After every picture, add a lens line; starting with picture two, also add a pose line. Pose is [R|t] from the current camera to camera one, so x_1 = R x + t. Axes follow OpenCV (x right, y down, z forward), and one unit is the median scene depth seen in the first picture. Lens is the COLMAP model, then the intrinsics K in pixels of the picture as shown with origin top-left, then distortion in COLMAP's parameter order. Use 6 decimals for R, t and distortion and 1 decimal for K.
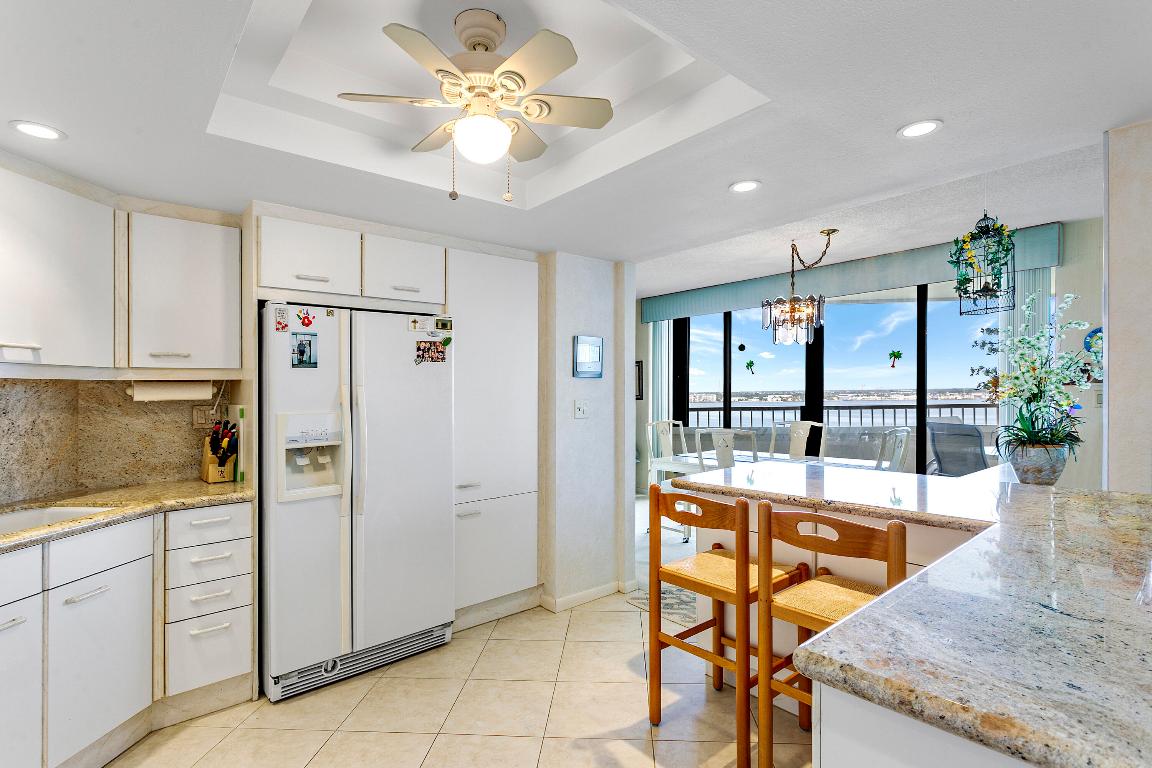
lens RADIAL K [[550.6, 0, 573.3], [0, 550.6, 391.0], [0, 0, 1]] dist [0.001949, -0.000852]
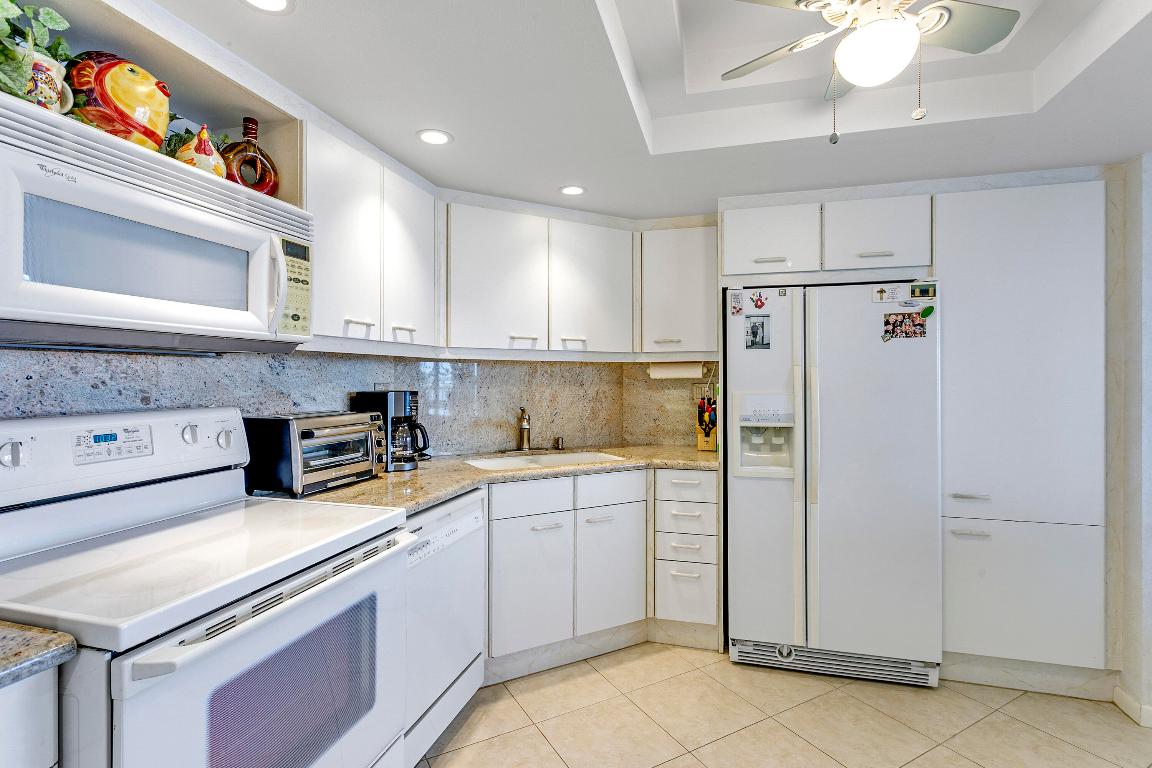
lens RADIAL K [[550.6, 0, 573.1], [0, 550.6, 368.8], [0, 0, 1]] dist [0.001949, -0.000852]
pose [[0.562753, 0.003983, -0.826615, 0.163408], [-0.008035, 0.999968, -0.000651, -0.001662], [0.826586, 0.007008, 0.562767, 0.135635]]
